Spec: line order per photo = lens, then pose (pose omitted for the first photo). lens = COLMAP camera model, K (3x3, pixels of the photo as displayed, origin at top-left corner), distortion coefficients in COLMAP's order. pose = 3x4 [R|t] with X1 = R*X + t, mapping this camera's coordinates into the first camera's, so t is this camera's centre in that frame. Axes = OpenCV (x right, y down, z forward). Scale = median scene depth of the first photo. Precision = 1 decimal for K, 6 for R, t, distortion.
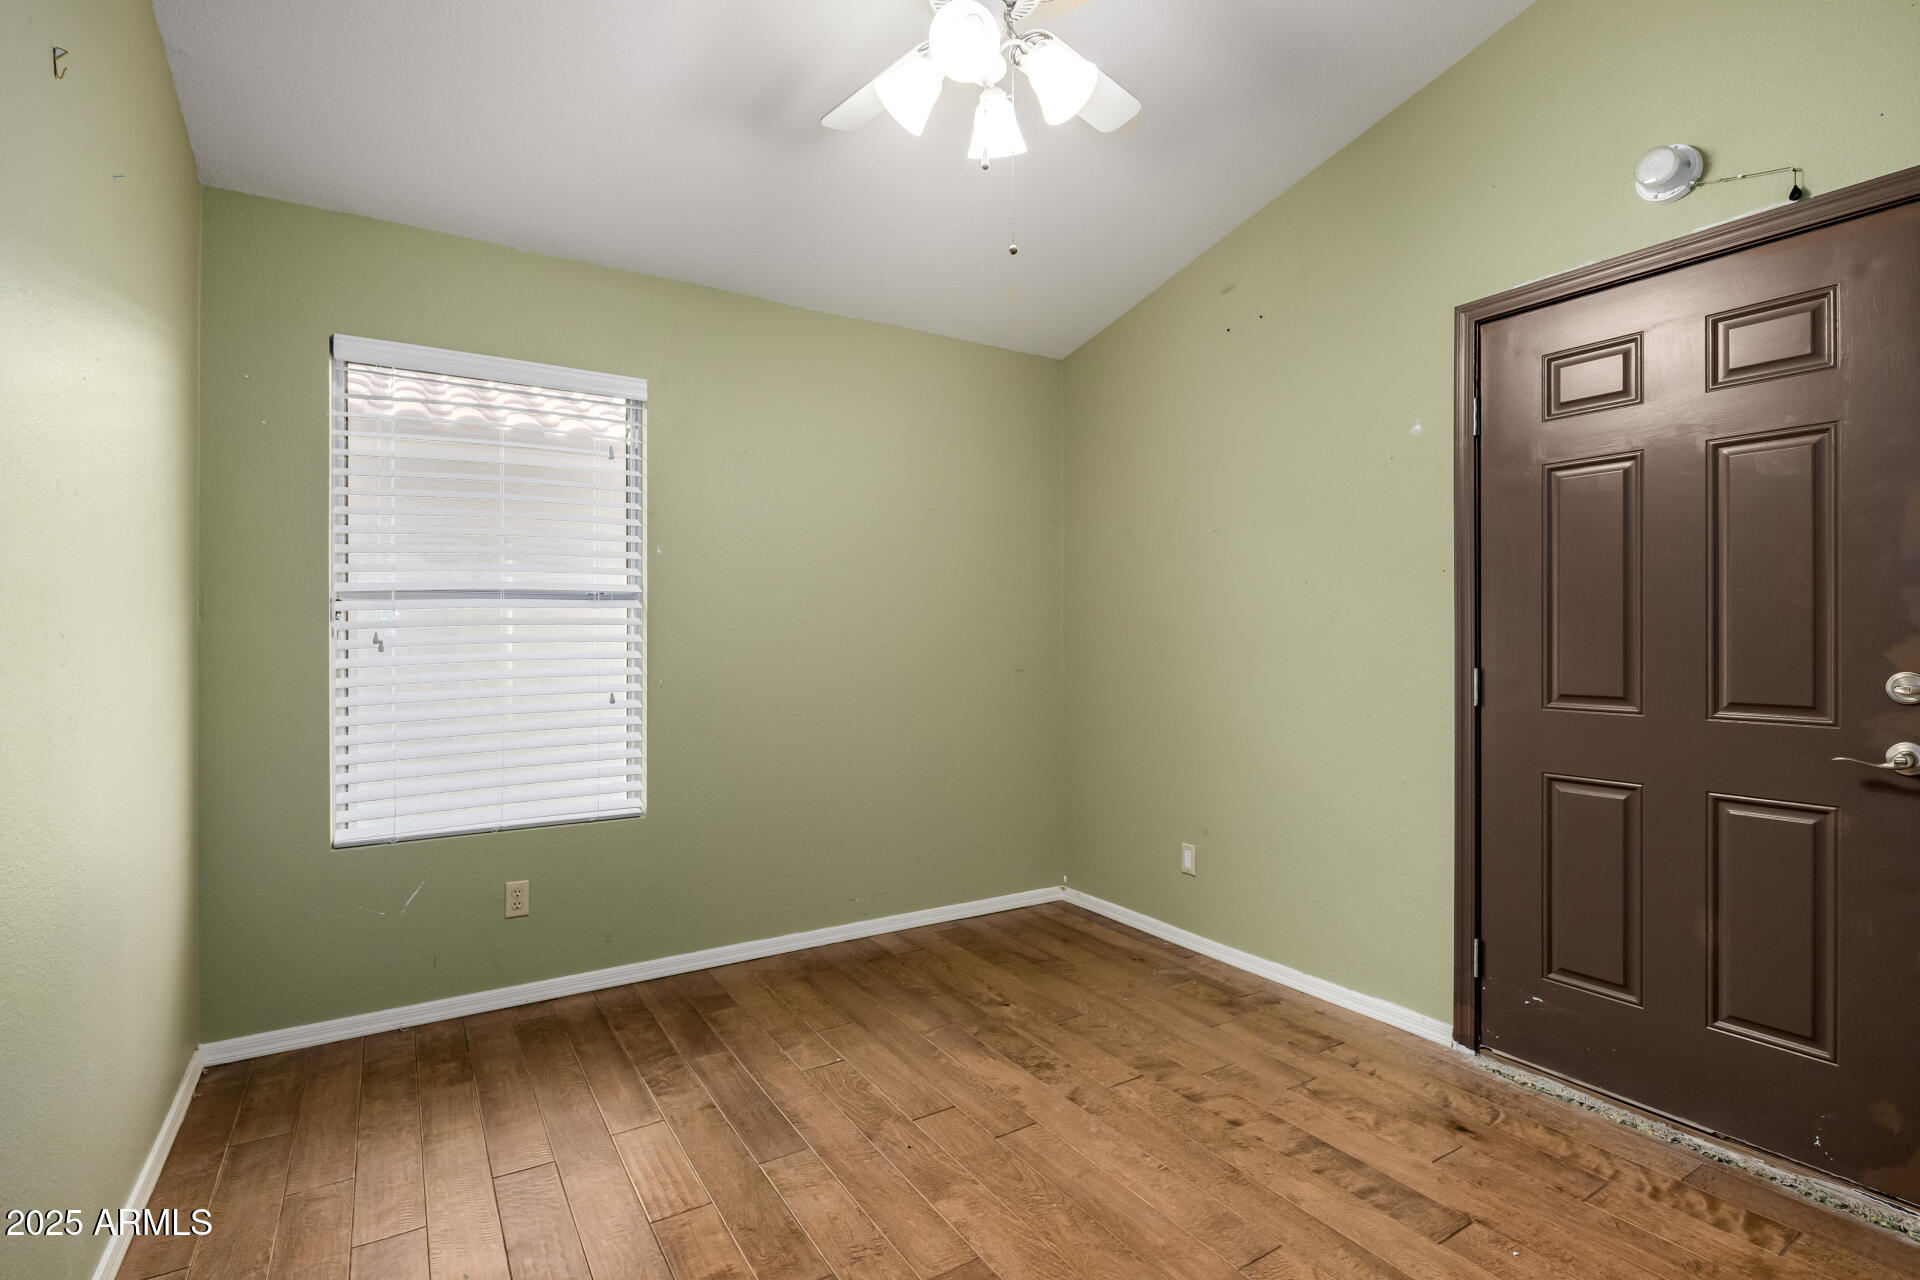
lens RADIAL K [[926.8, 0, 960.0], [0, 926.8, 640.0], [0, 0, 1]] dist [-0.000361, -0.000021]
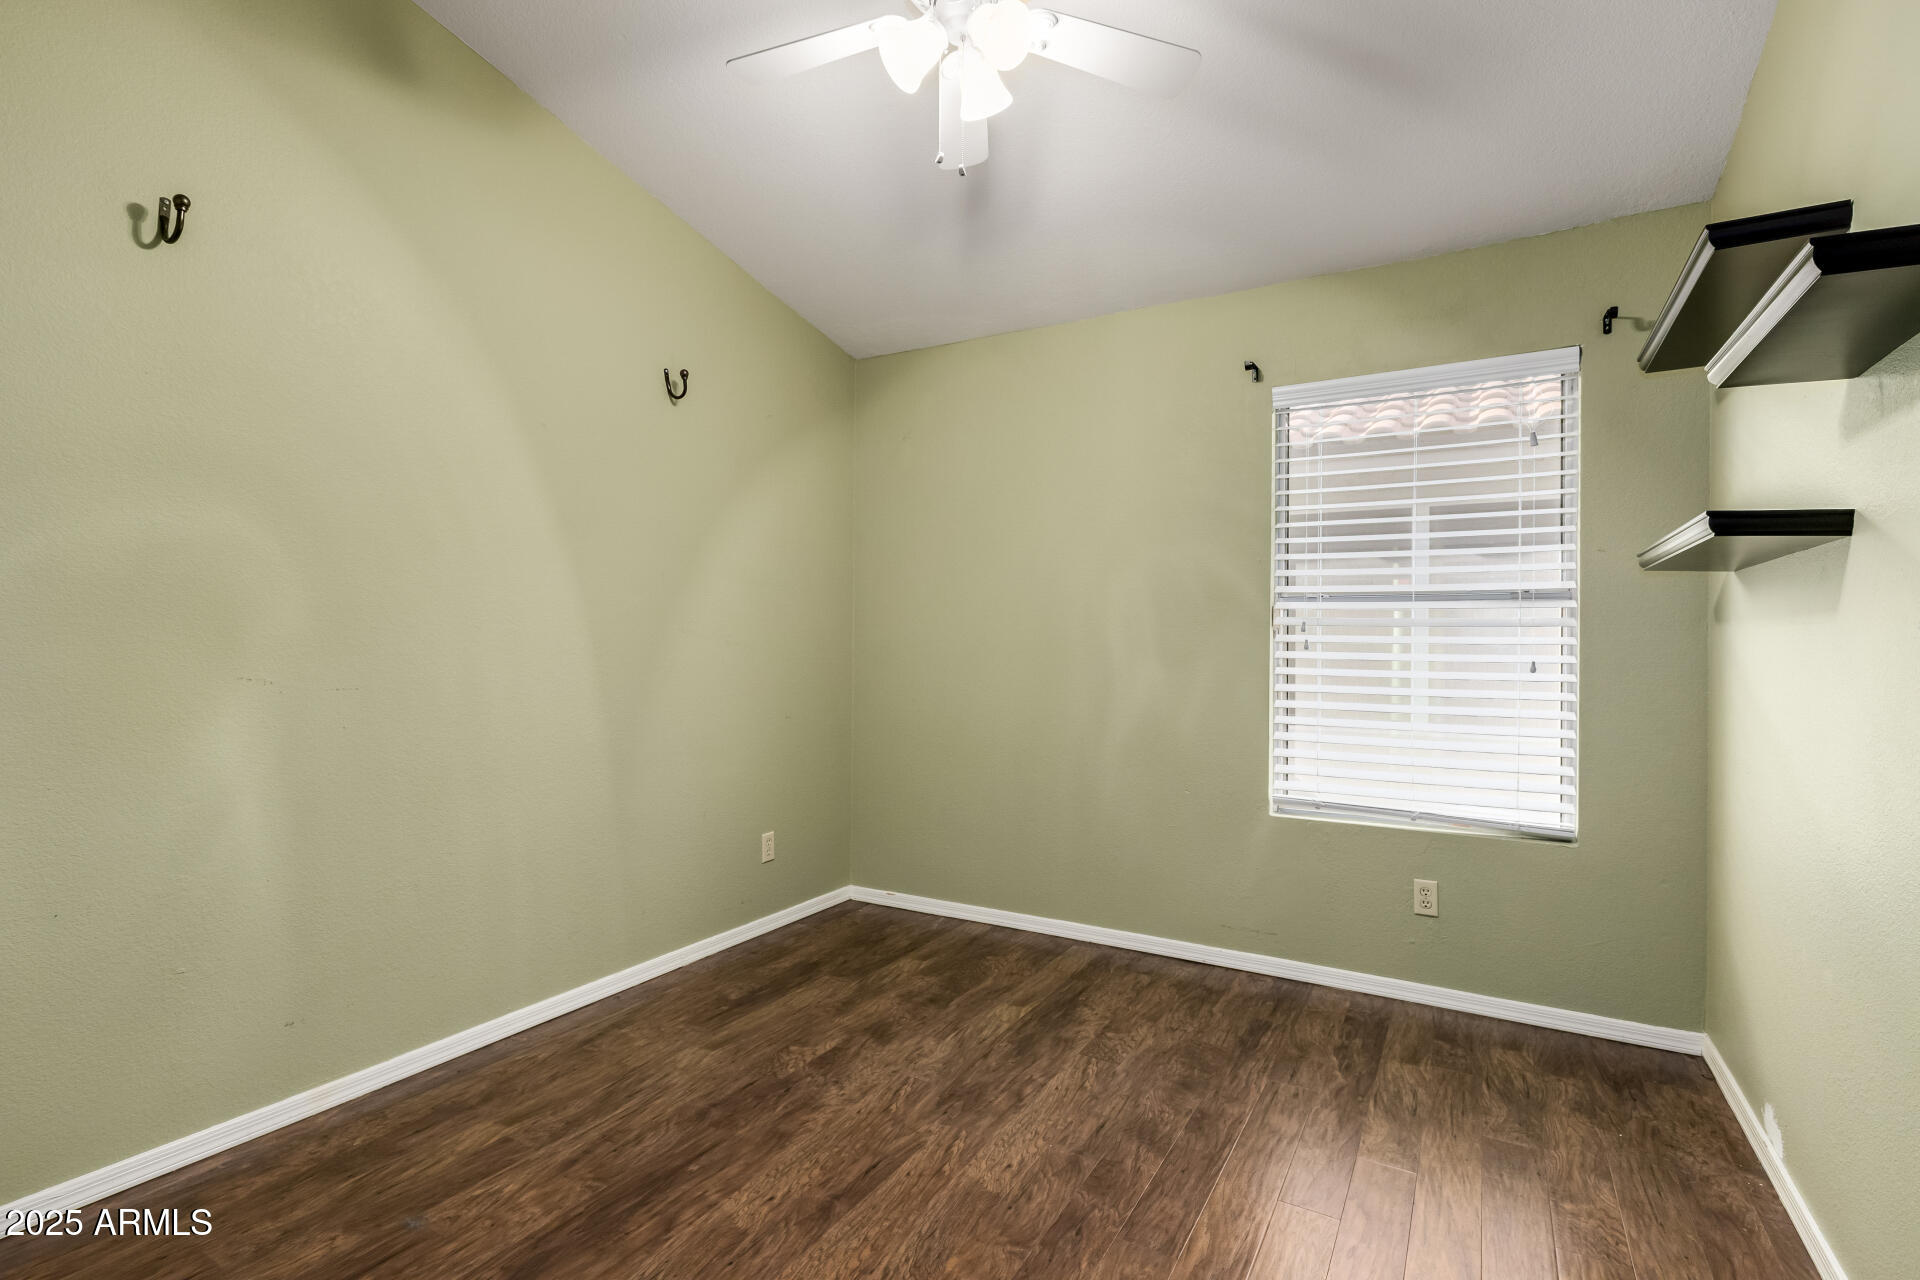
lens RADIAL K [[898.7, 0, 960.0], [0, 898.7, 640.0], [0, 0, 1]] dist [0.001881, 0.000319]
pose [[0.470751, 0.008820, -0.882222, 0.145394], [-0.008898, 0.999947, 0.005249, -0.002158], [0.882221, 0.005379, 0.470804, 0.088064]]
